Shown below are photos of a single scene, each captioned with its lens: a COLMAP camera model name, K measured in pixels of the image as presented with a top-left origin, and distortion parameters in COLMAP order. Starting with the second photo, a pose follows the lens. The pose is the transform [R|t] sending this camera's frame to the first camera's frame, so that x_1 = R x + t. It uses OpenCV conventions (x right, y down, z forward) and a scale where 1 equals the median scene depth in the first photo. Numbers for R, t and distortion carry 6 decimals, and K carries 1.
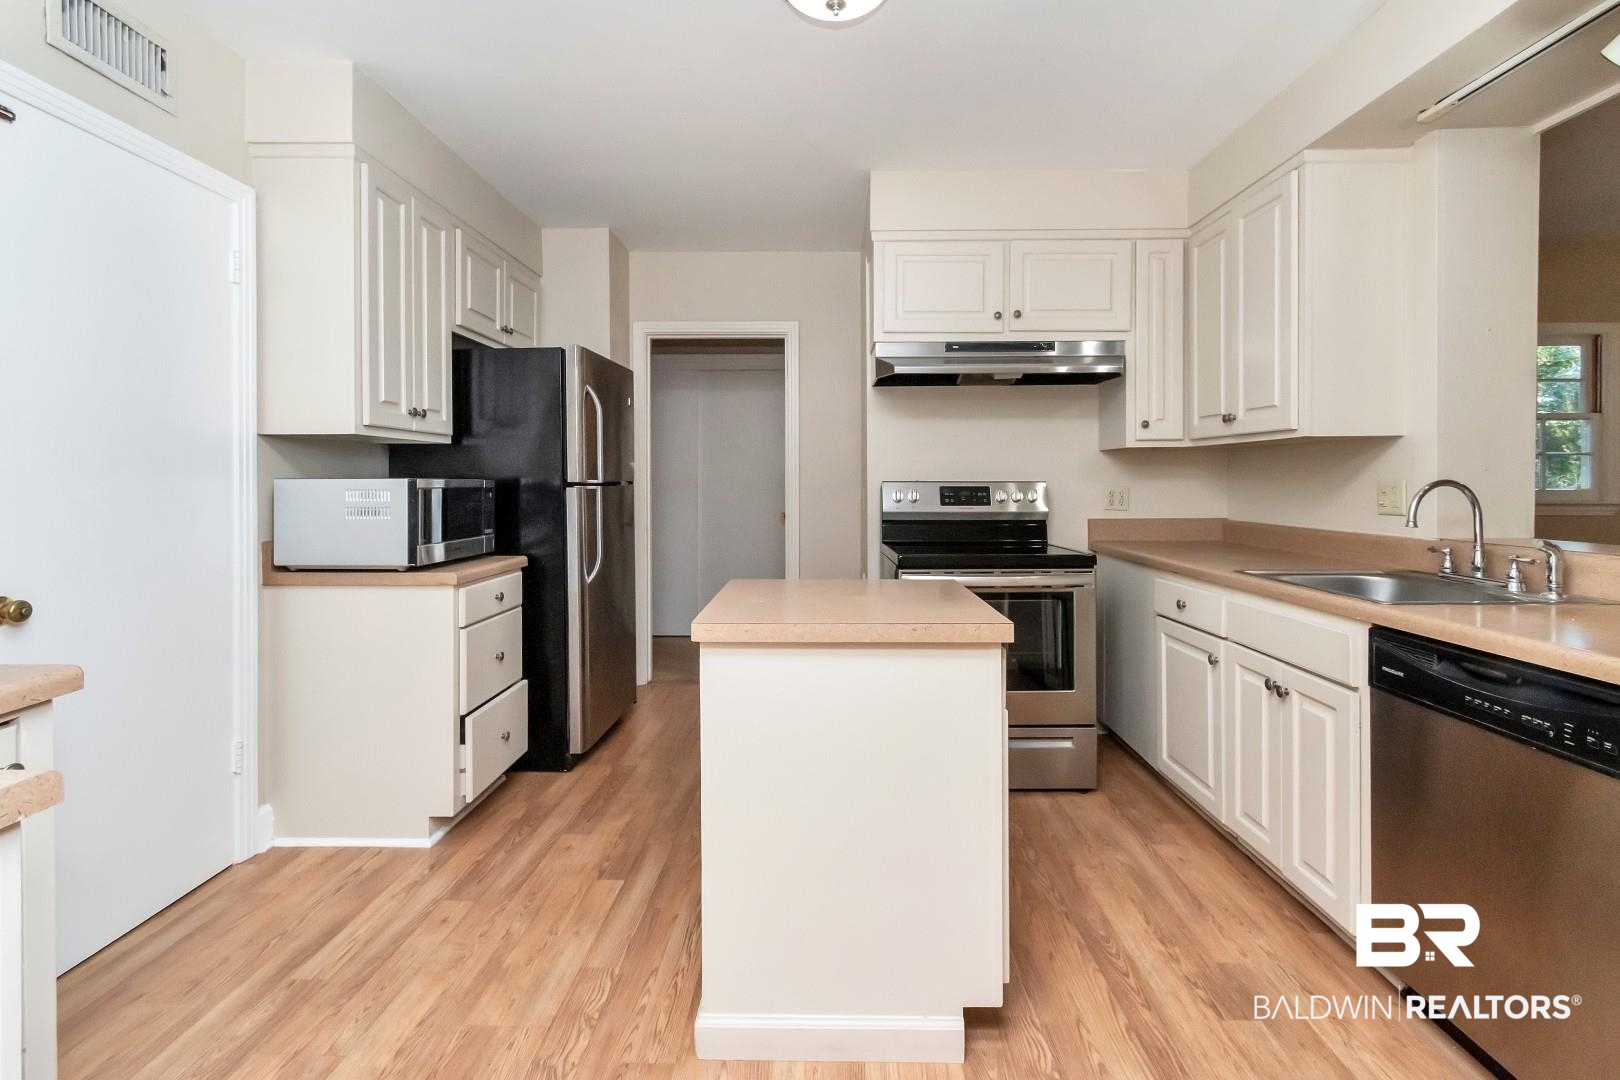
lens RADIAL K [[743.5, 0, 811.4], [0, 743.5, 488.1], [0, 0, 1]] dist [0.000503, 0.000613]
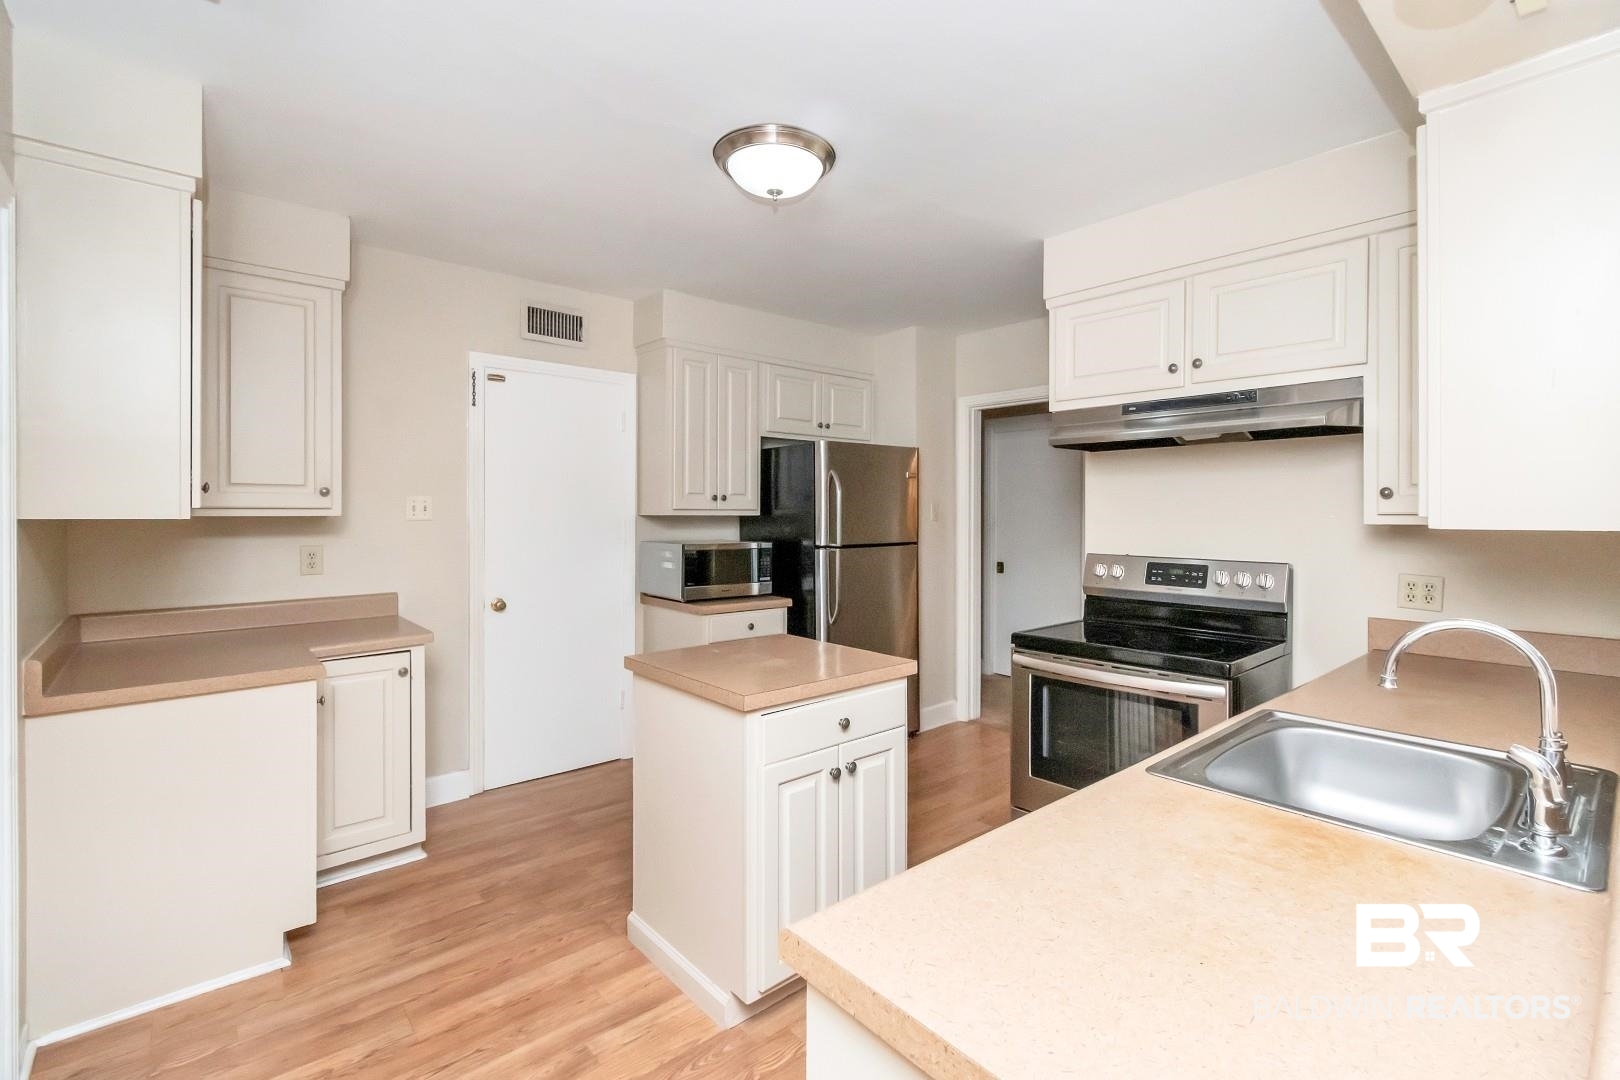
lens RADIAL K [[733.6, 0, 816.6], [0, 733.6, 523.9], [0, 0, 1]] dist [0.000856, 0.000097]
pose [[0.669959, 0.017431, -0.742194, 0.606301], [-0.009890, 0.999845, 0.014554, -0.061674], [0.742332, -0.002410, 0.670028, 0.131593]]
